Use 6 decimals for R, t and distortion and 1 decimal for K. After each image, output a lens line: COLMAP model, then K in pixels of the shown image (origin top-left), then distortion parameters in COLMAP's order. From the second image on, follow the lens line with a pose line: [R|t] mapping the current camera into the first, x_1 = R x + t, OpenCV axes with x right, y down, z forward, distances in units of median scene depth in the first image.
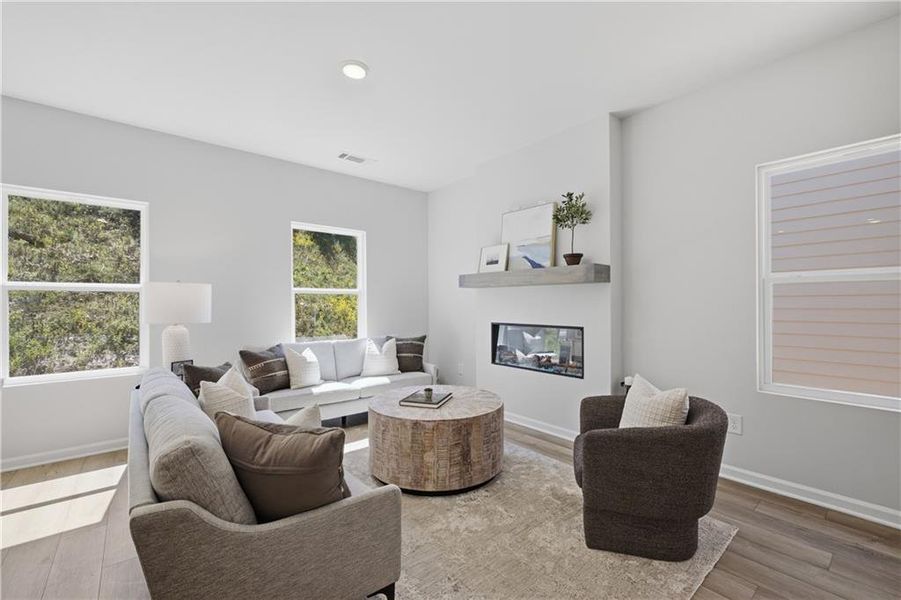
lens RADIAL K [[381.1, 0, 450.5], [0, 381.1, 300.0], [0, 0, 1]] dist [0.002111, -0.000177]
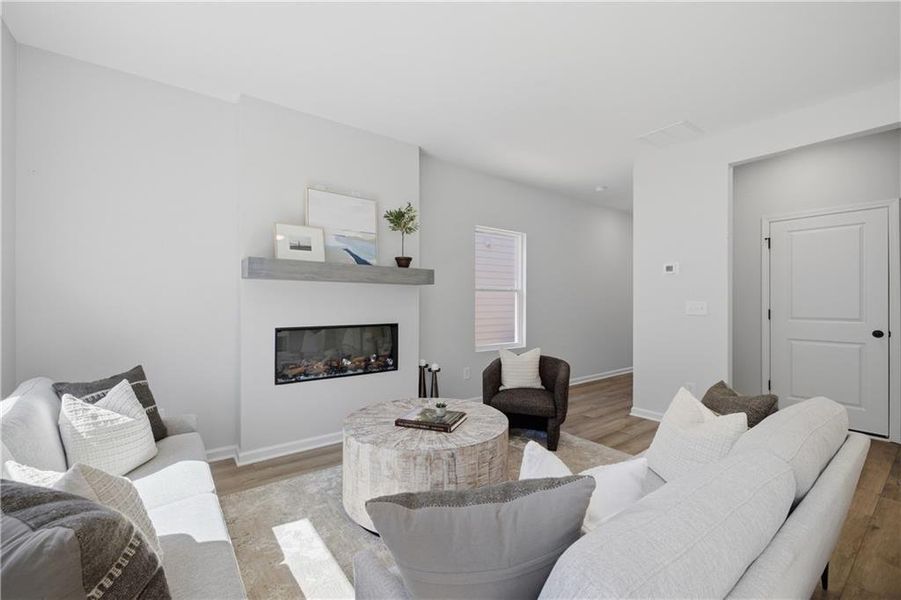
lens RADIAL K [[373.6, 0, 450.9], [0, 373.6, 301.8], [0, 0, 1]] dist [0.004539, -0.000076]
pose [[0.041522, 0.007925, 0.999106, -0.458383], [-0.013205, 0.999886, -0.007382, 0.008090], [-0.999050, -0.012887, 0.041622, 0.498815]]
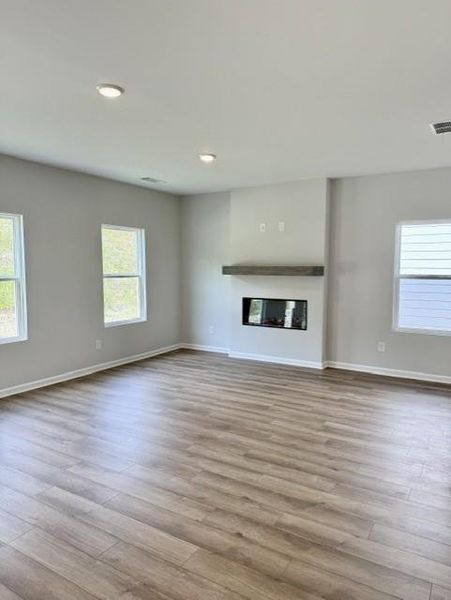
lens RADIAL K [[415.7, 0, 225.5], [0, 415.7, 300.0], [0, 0, 1]] dist [0.005800, 0.000646]
pose [[0.947762, -0.016918, 0.318529, -0.378442], [-0.011554, 0.996116, 0.087287, -0.057961], [-0.318769, -0.086407, 0.943886, -0.413753]]
